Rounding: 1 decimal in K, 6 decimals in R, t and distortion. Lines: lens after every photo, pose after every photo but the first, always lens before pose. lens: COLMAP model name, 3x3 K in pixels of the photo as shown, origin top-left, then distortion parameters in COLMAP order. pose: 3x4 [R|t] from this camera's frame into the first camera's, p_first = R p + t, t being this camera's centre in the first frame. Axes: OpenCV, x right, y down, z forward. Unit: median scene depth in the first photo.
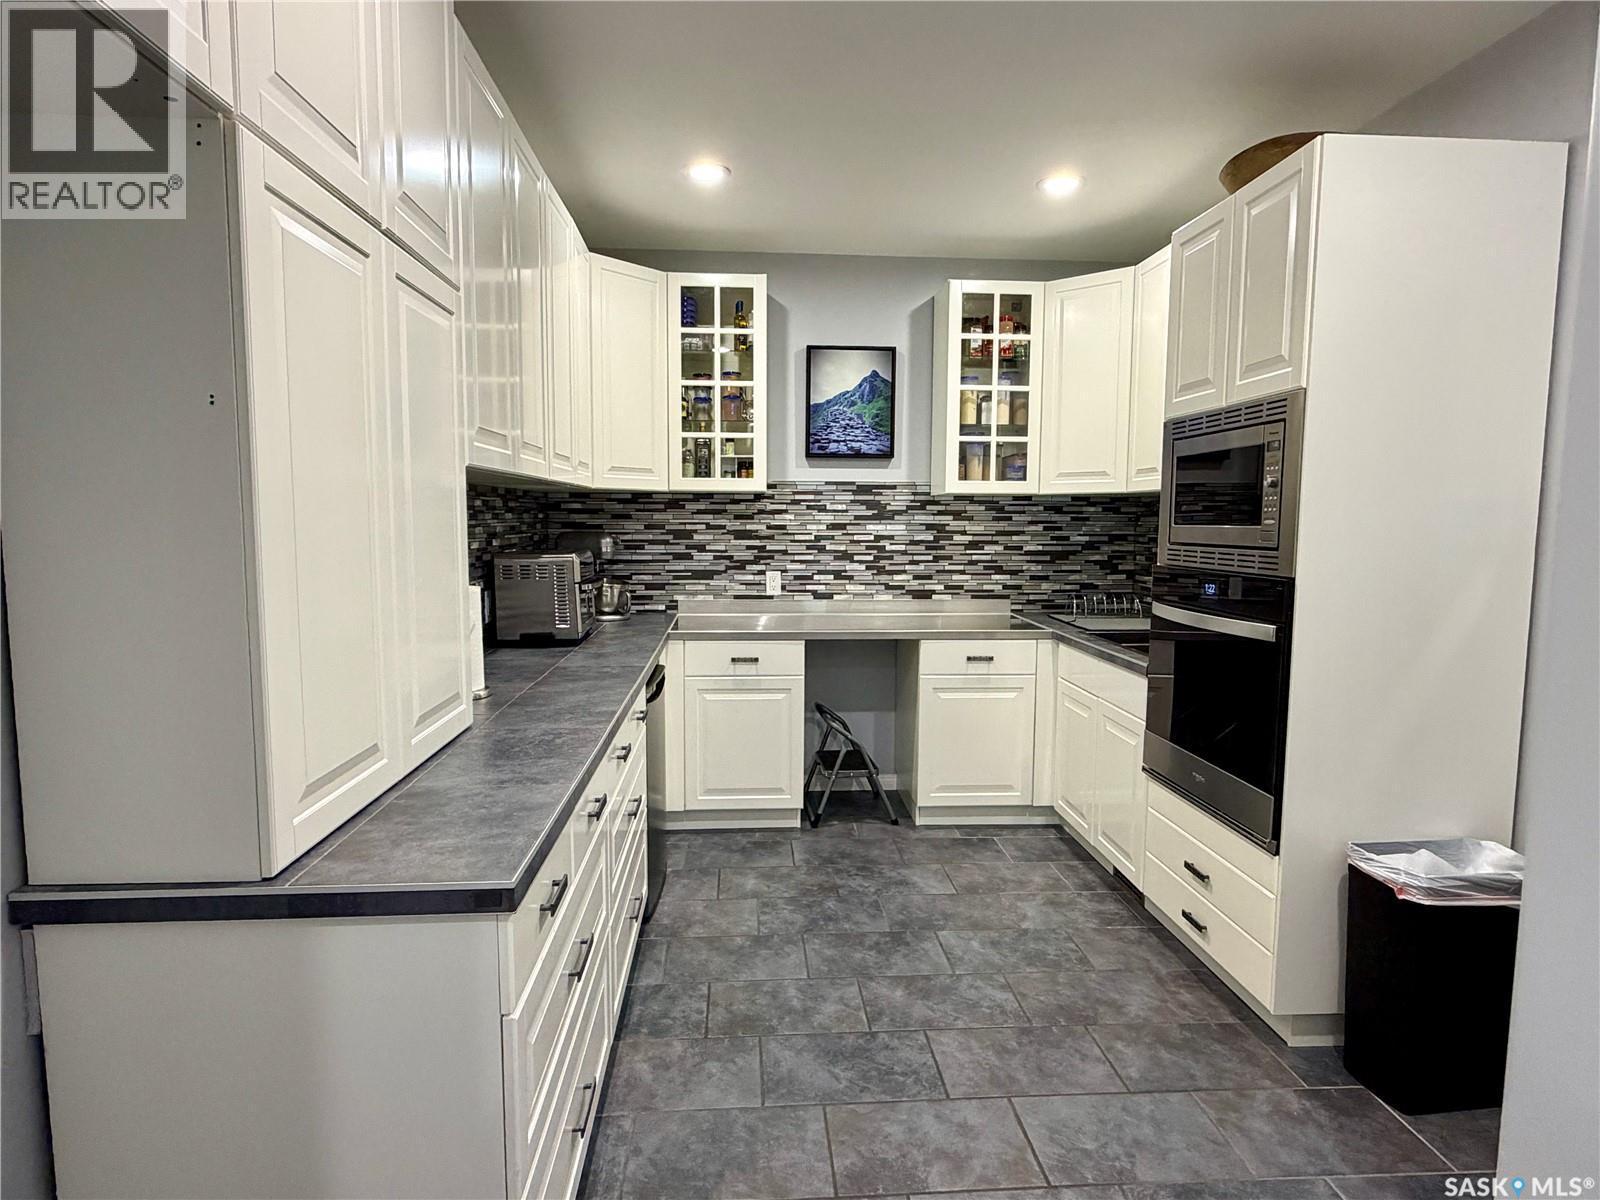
lens RADIAL K [[900.1, 0, 800.0], [0, 900.1, 601.5], [0, 0, 1]] dist [-0.002013, 0.000037]
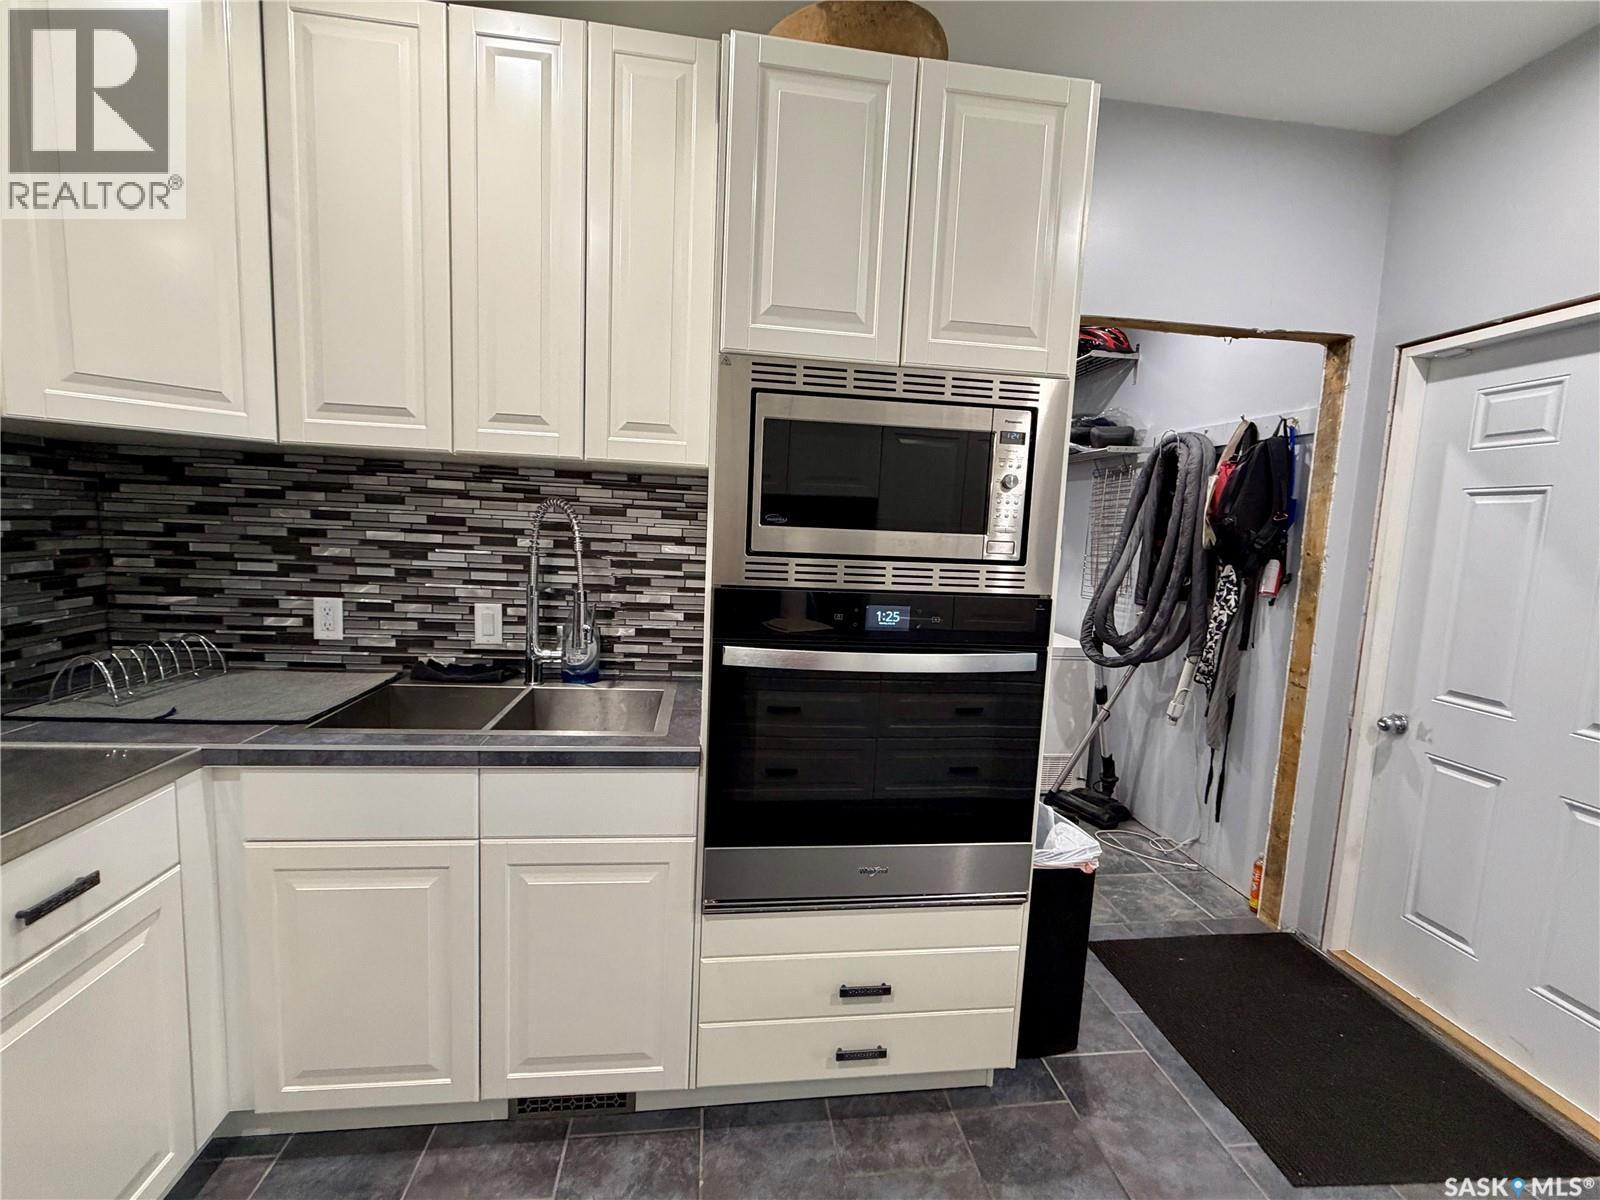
lens RADIAL K [[700.0, 0, 798.4], [0, 700.0, 599.7], [0, 0, 1]] dist [0.001320, -0.001032]
pose [[-0.068497, -0.116832, 0.990787, -0.065554], [0.046671, 0.991657, 0.120161, -0.064921], [-0.996559, 0.054471, -0.062473, 0.720836]]
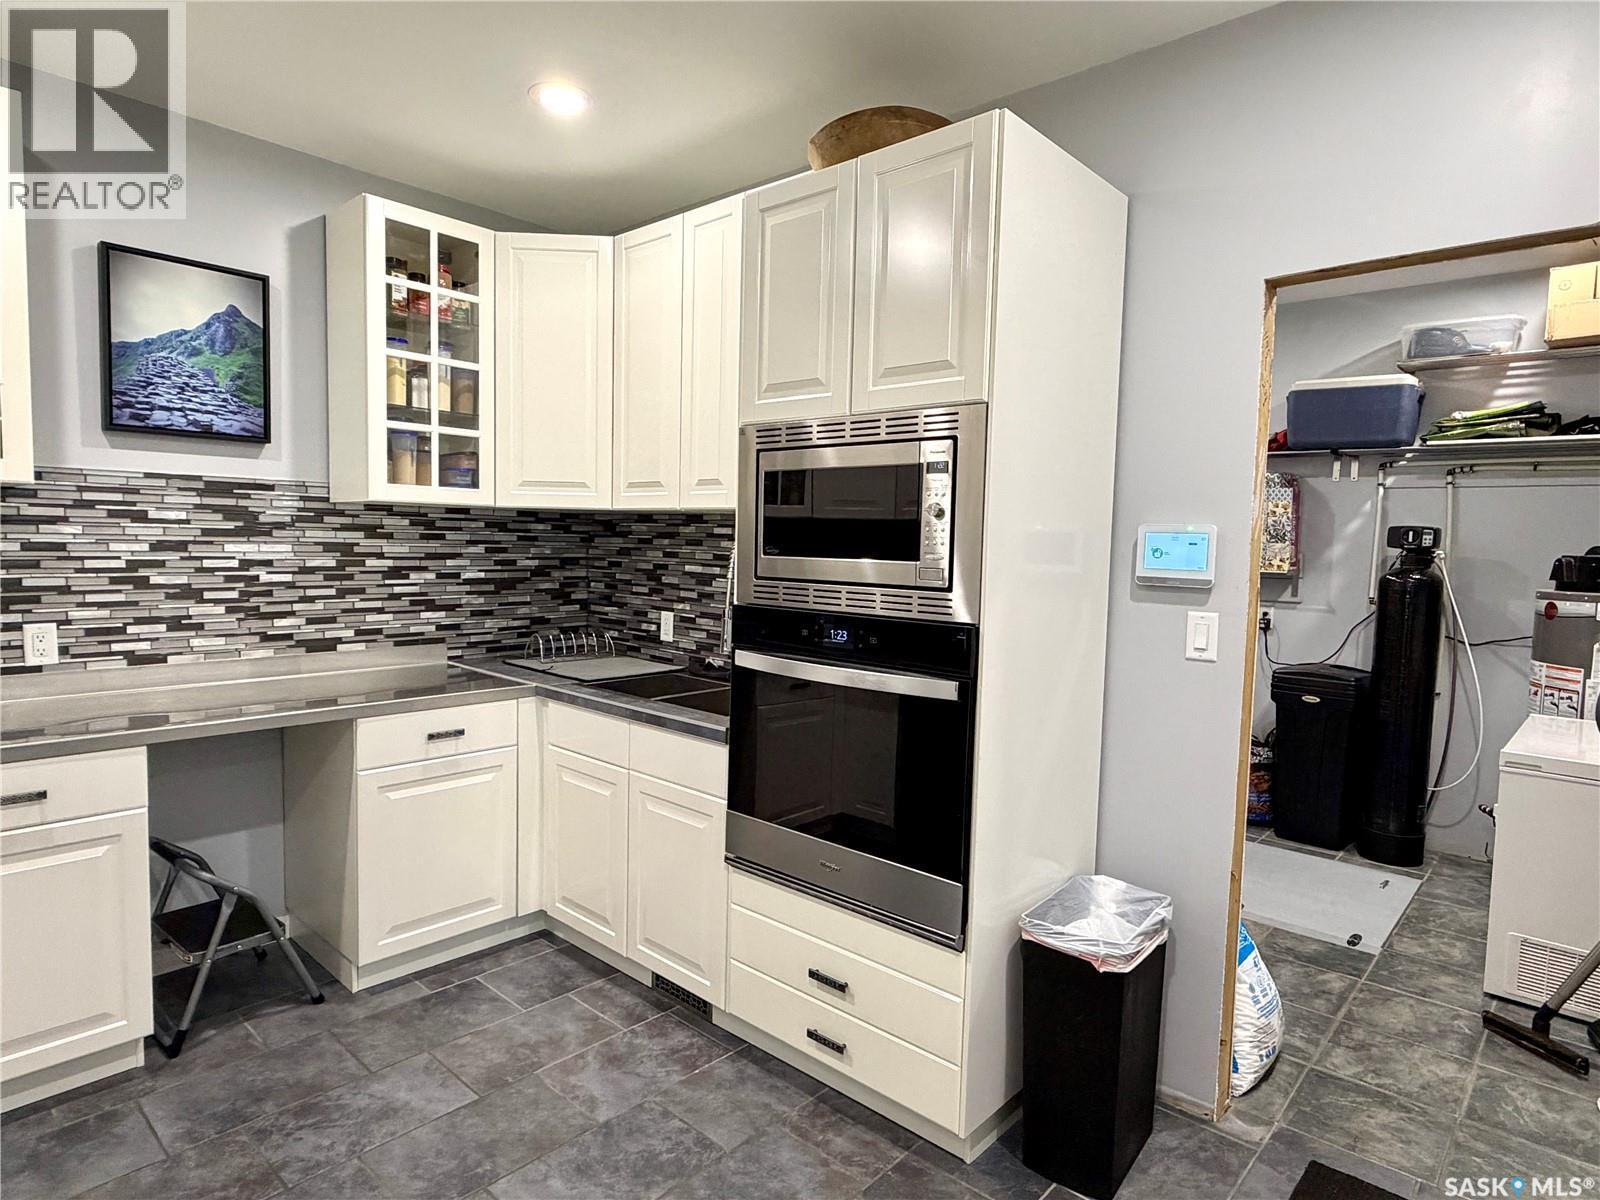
lens RADIAL K [[900.1, 0, 801.3], [0, 900.1, 600.4], [0, 0, 1]] dist [-0.002013, 0.000037]
pose [[0.715745, -0.035102, 0.697479, -0.091190], [0.043388, 0.999042, 0.005754, -0.034118], [-0.697013, 0.026144, 0.716582, 0.282977]]
